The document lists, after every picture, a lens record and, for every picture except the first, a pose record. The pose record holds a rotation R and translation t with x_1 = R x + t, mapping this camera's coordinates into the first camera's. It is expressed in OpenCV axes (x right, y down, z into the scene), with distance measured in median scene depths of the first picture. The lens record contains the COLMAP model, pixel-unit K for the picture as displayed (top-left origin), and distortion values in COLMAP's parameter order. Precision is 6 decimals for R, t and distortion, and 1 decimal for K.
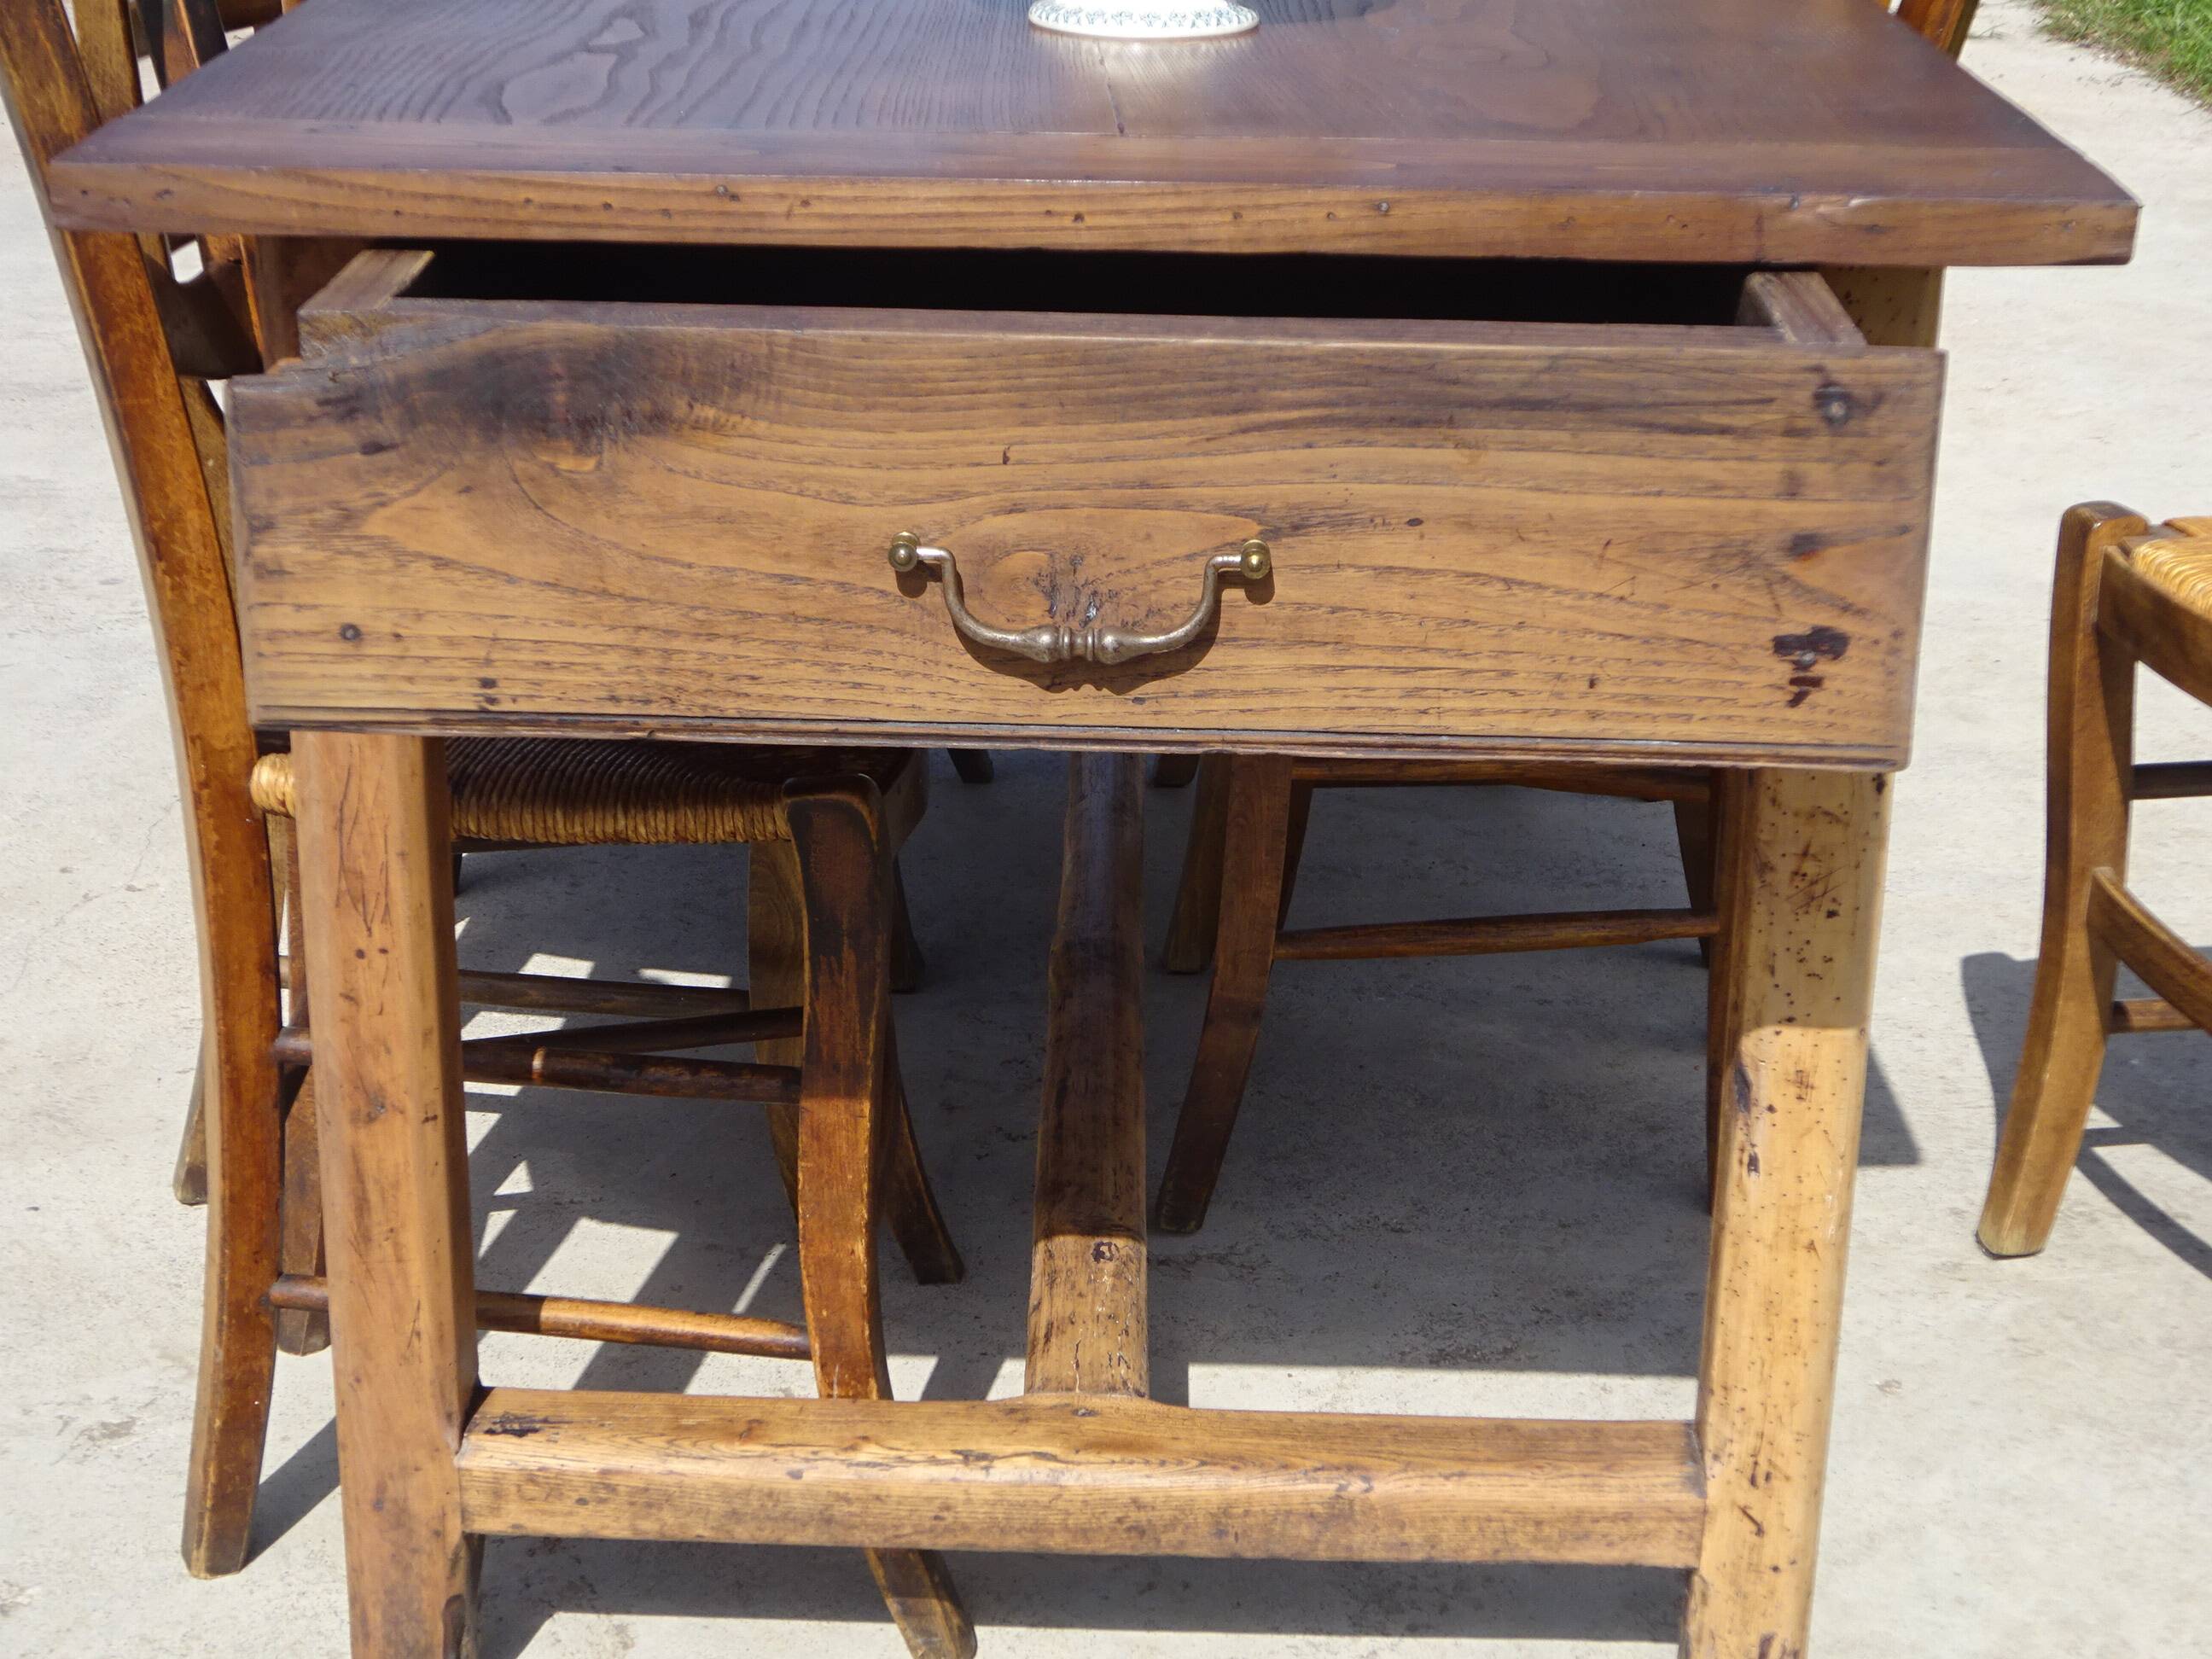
lens RADIAL K [[3612.0, 0, 1111.8], [0, 3612.0, 826.5], [0, 0, 1]] dist [0.007436, 0.000000]
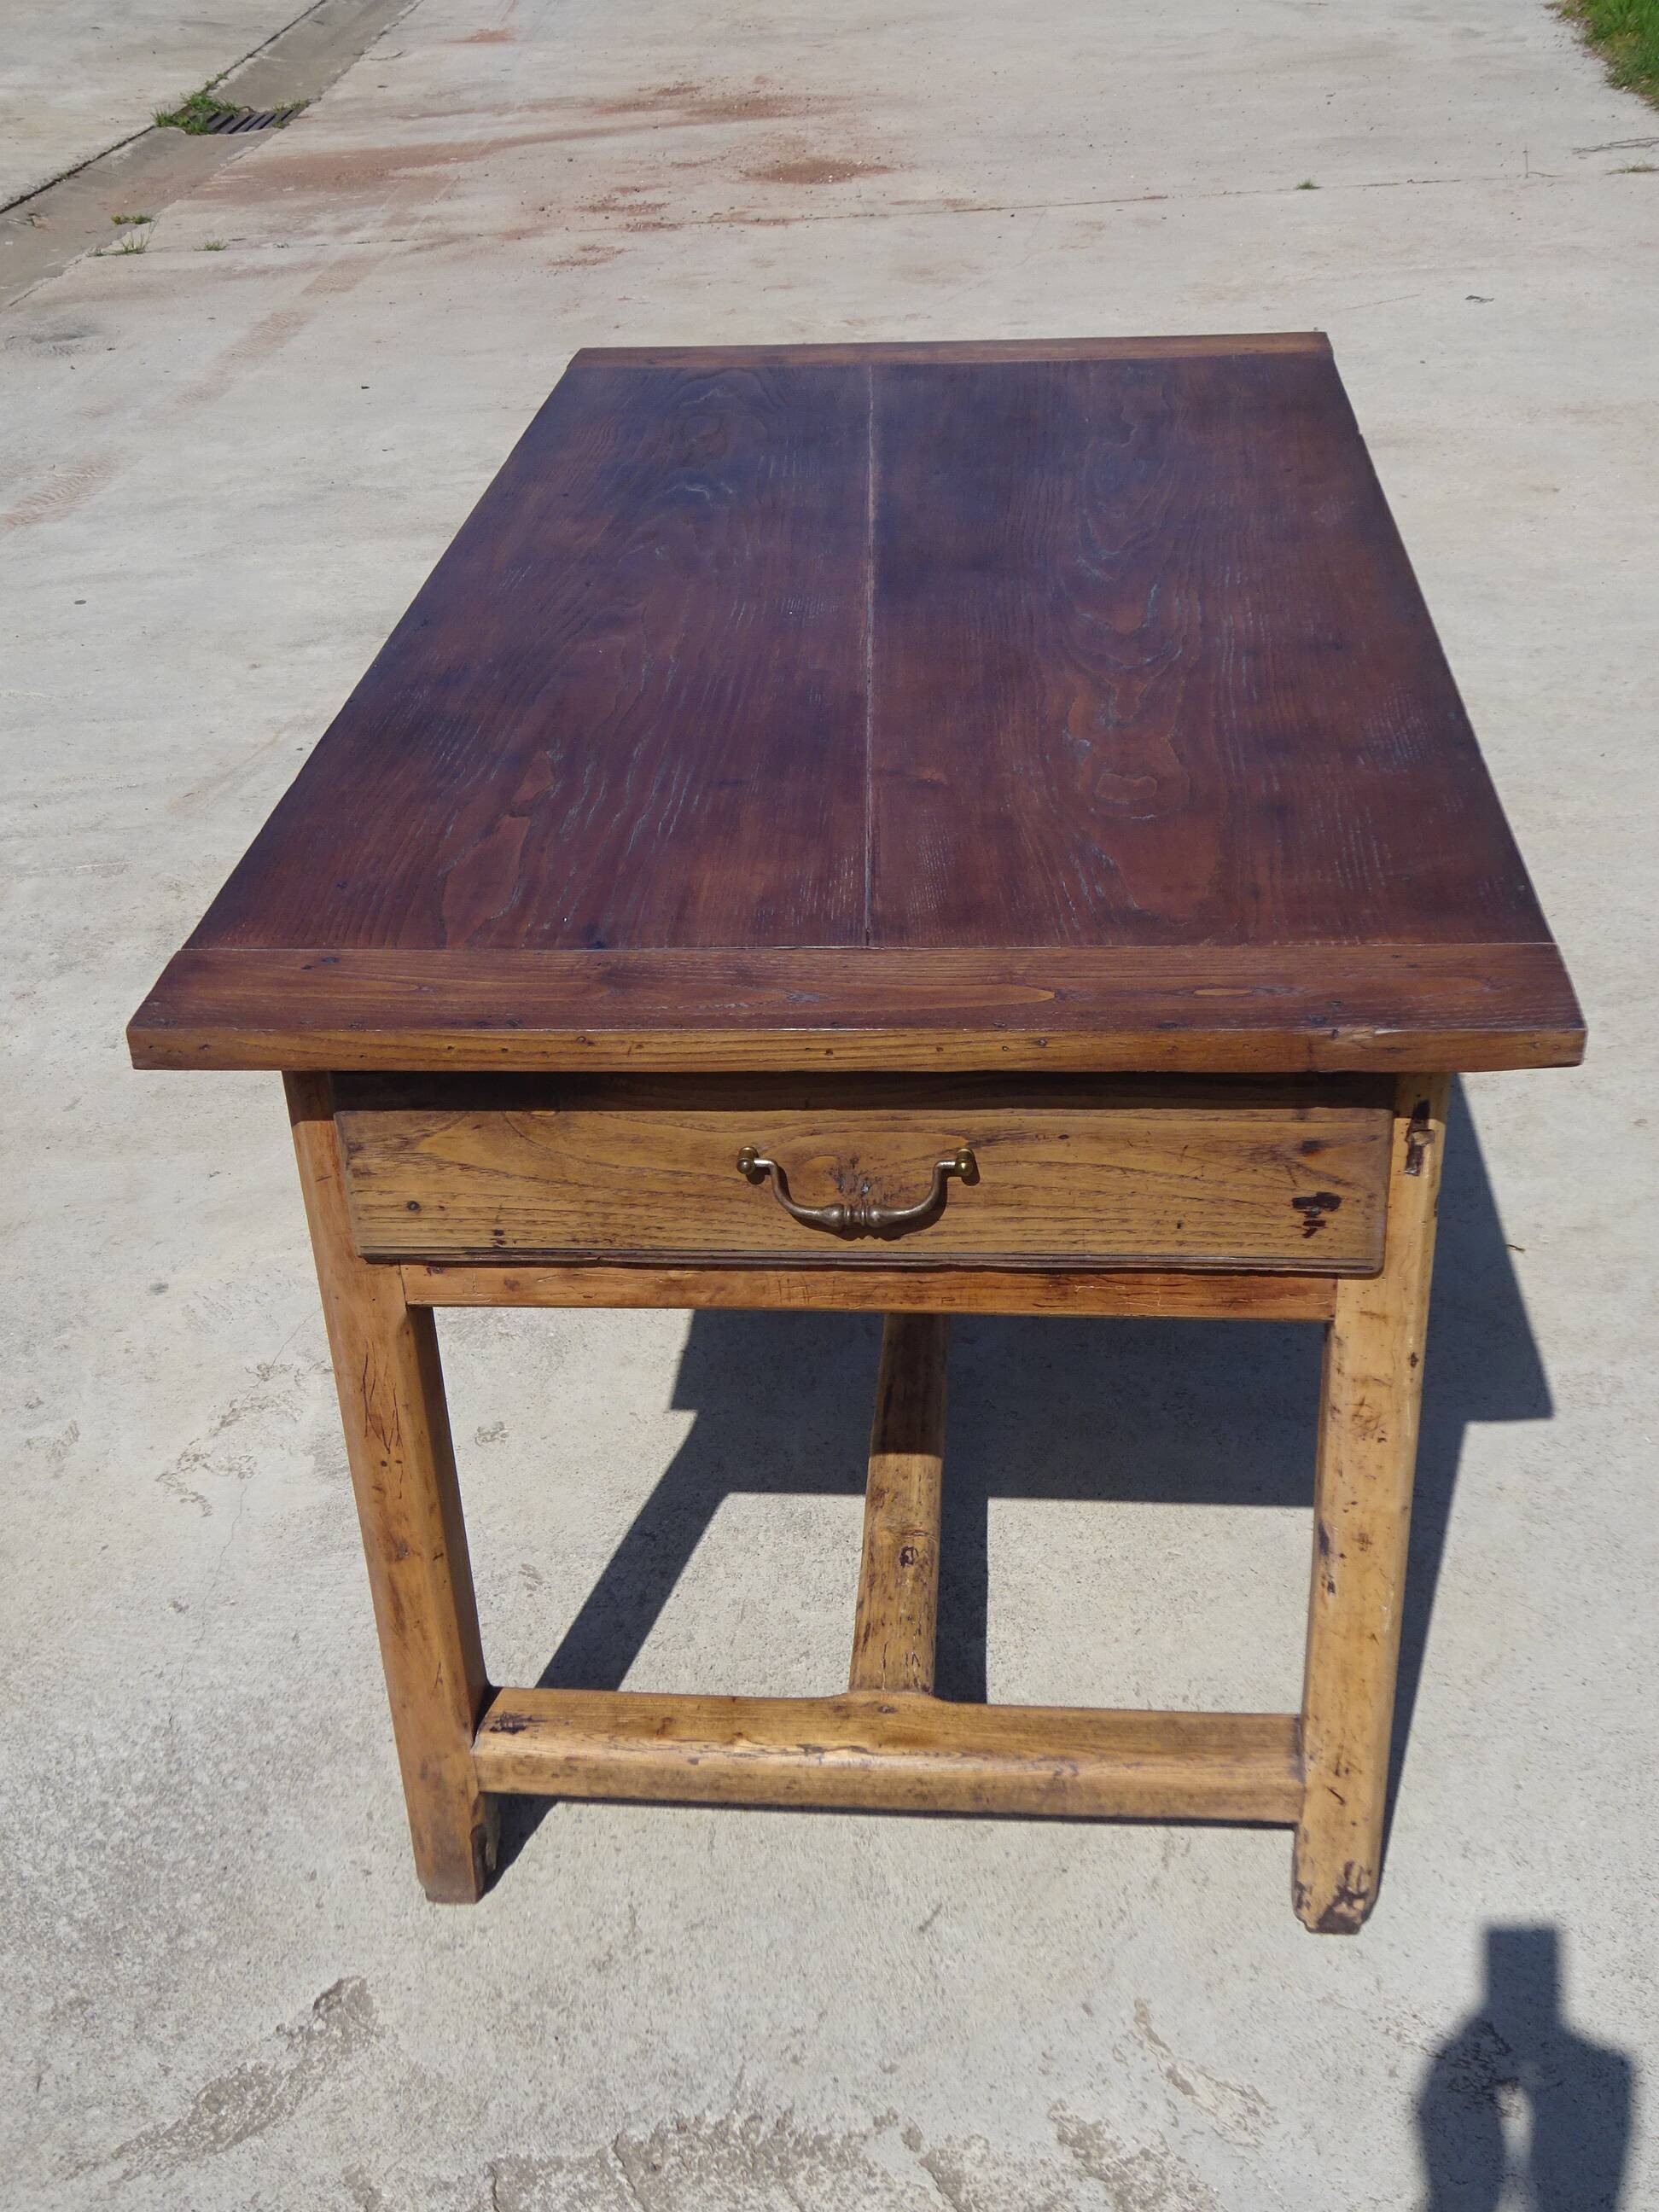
lens RADIAL K [[2573.3, 0, 821.6], [0, 2573.3, 1142.2], [0, 0, 1]] dist [0.044088, 0.000000]
pose [[0.996083, -0.017109, -0.086756, 0.063428], [0.031739, 0.984903, 0.170175, -0.256363], [0.082535, -0.172262, 0.981587, -0.007881]]
